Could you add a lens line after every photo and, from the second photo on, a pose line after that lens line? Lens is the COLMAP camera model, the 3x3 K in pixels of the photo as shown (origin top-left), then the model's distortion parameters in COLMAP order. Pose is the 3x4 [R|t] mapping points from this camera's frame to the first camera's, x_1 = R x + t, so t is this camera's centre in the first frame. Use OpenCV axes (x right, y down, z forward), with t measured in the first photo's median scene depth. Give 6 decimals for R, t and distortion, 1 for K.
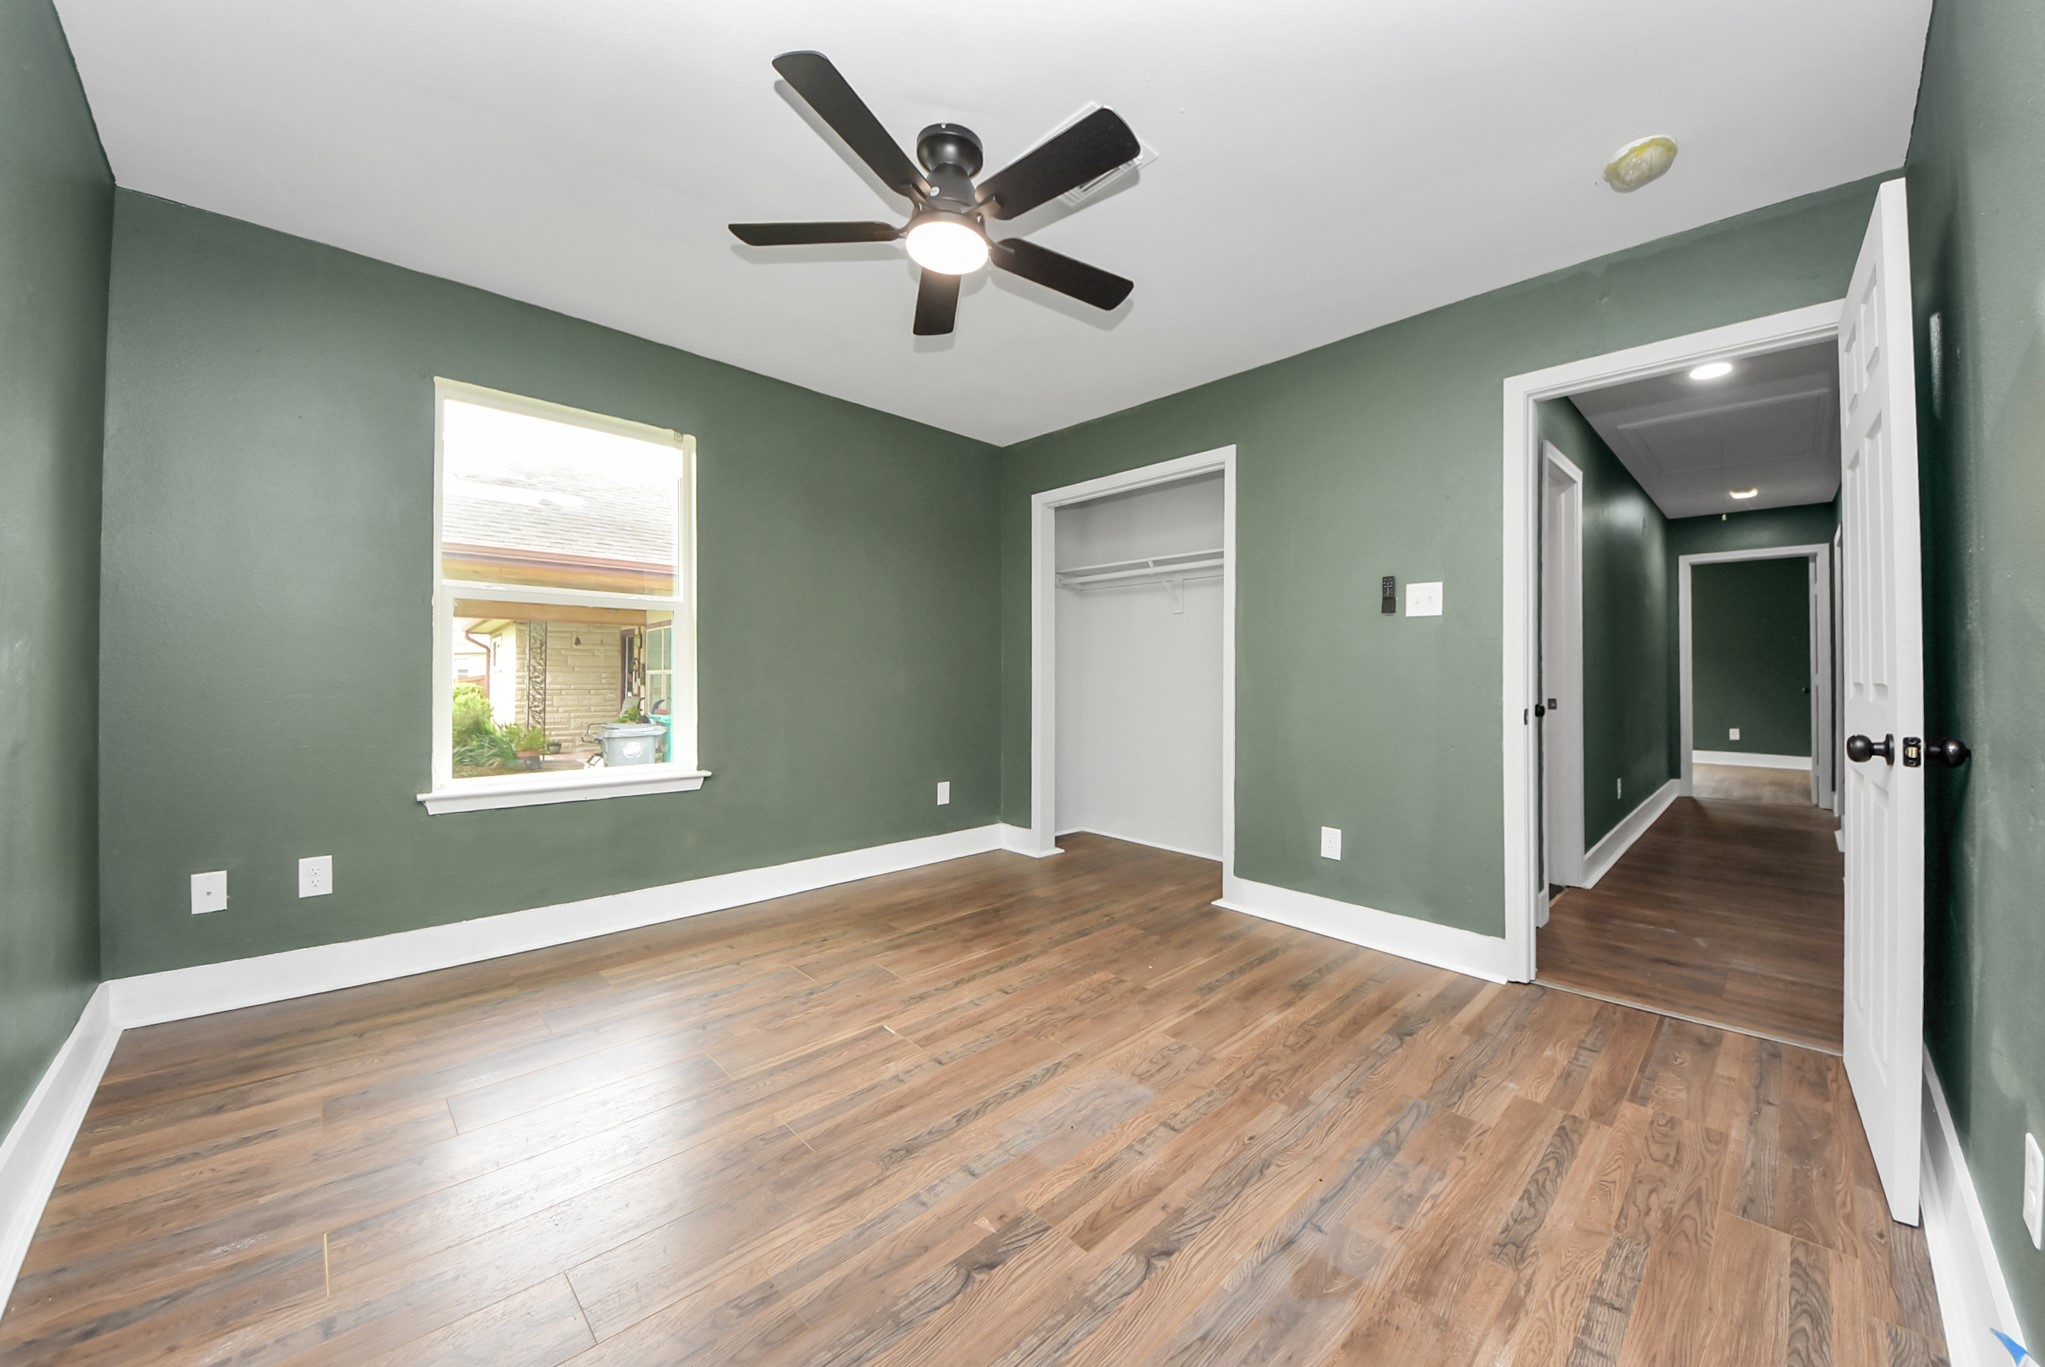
lens RADIAL K [[758.1, 0, 1033.2], [0, 758.1, 696.2], [0, 0, 1]] dist [0.027907, -0.032364]
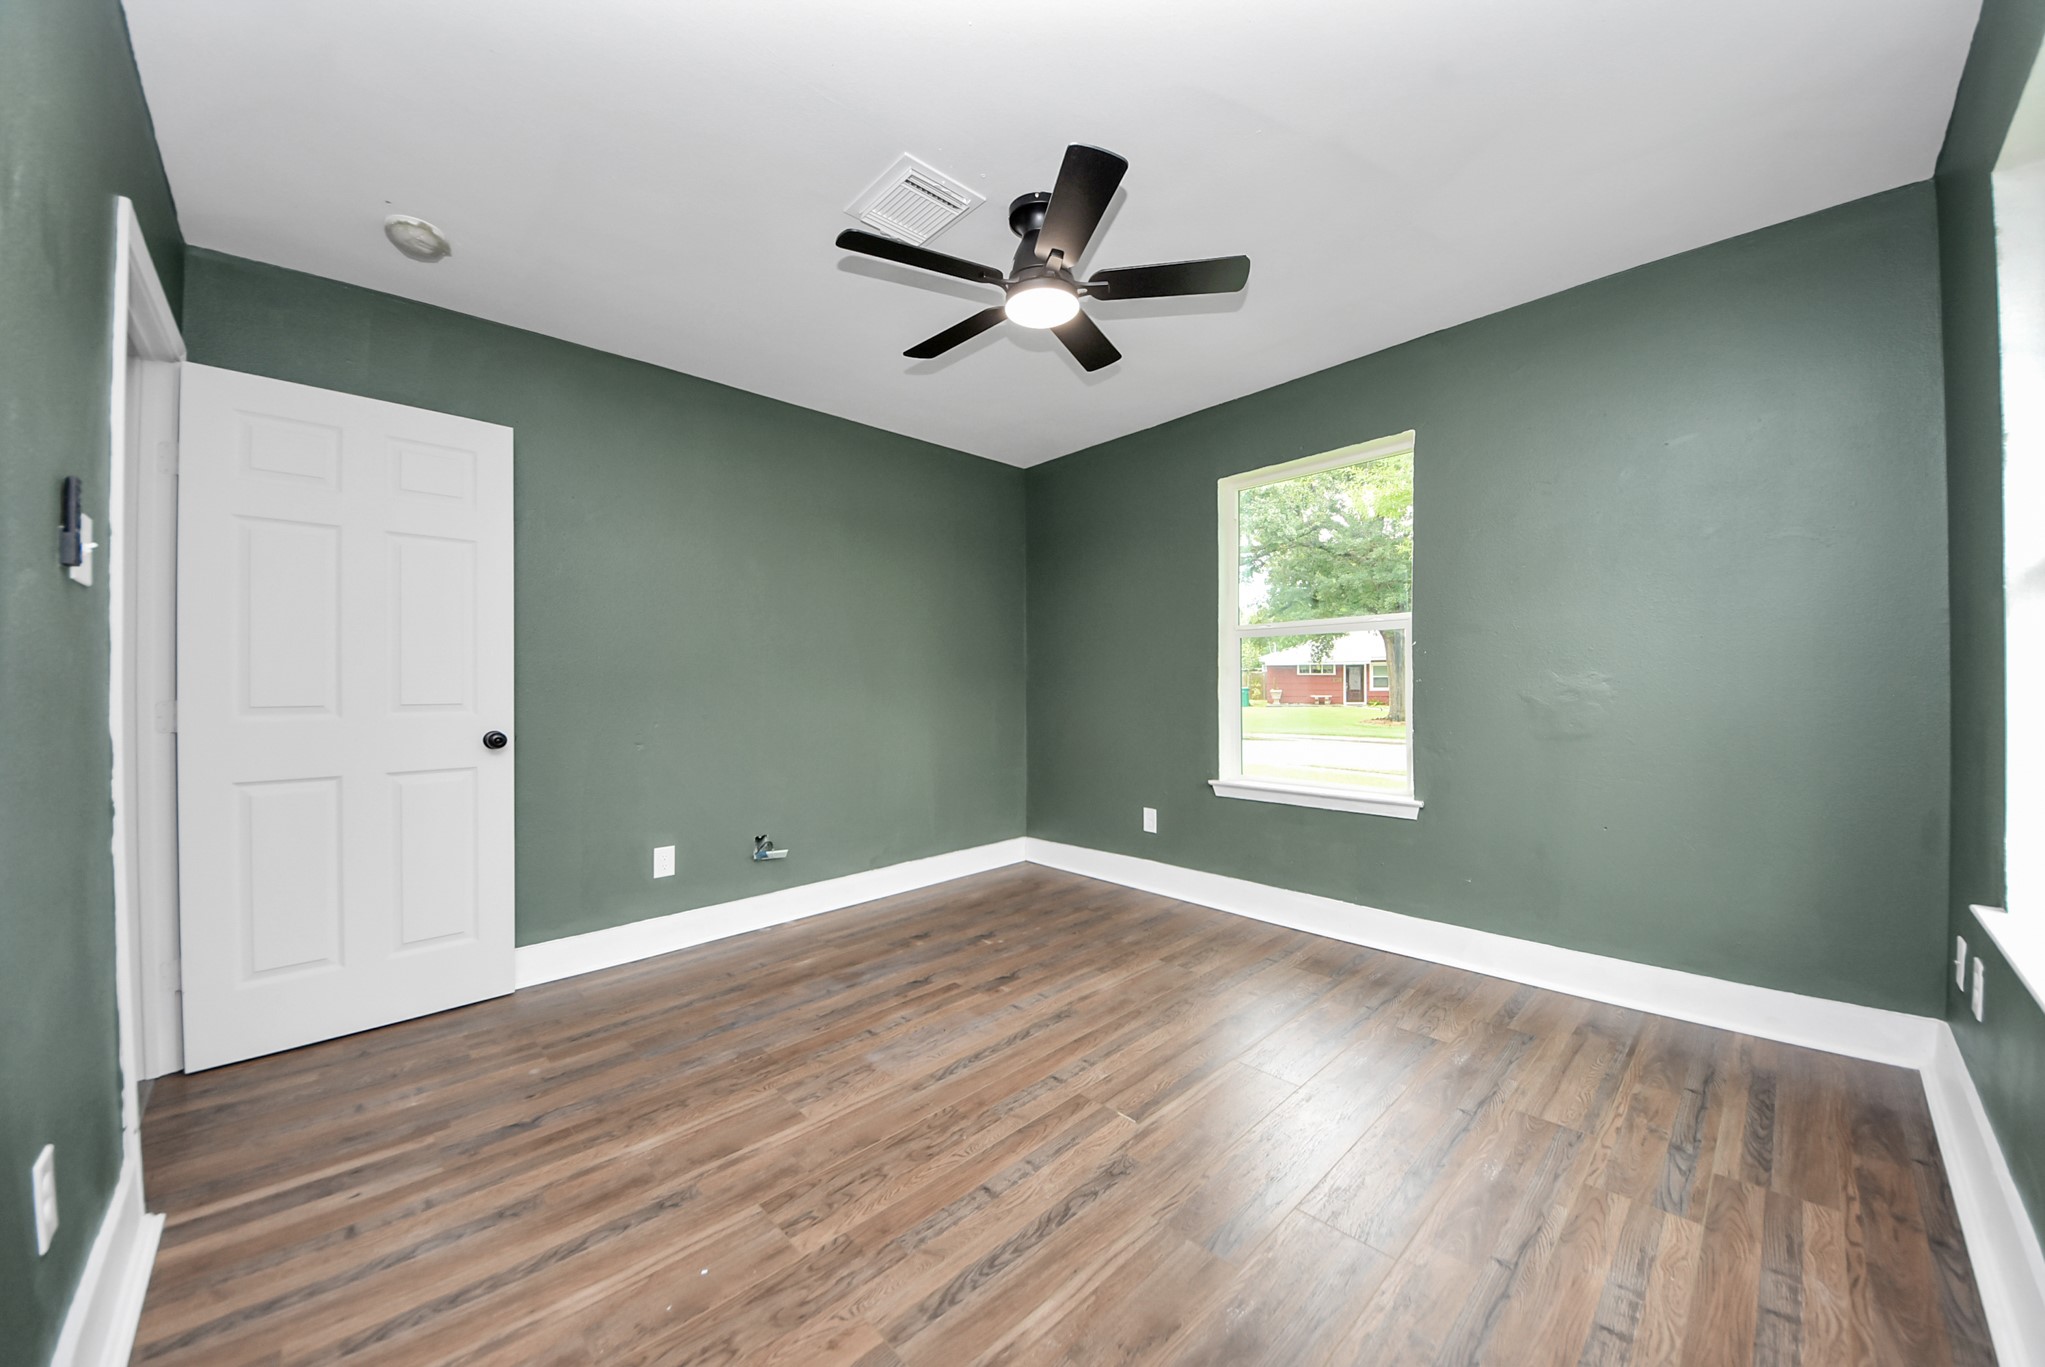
lens RADIAL K [[741.8, 0, 1013.6], [0, 741.8, 679.6], [0, 0, 1]] dist [0.001585, -0.010211]
pose [[-0.999638, 0.002465, 0.026797, -0.098579], [0.003143, 0.999676, 0.025267, -0.083199], [-0.026726, 0.025342, -0.999322, 2.076931]]
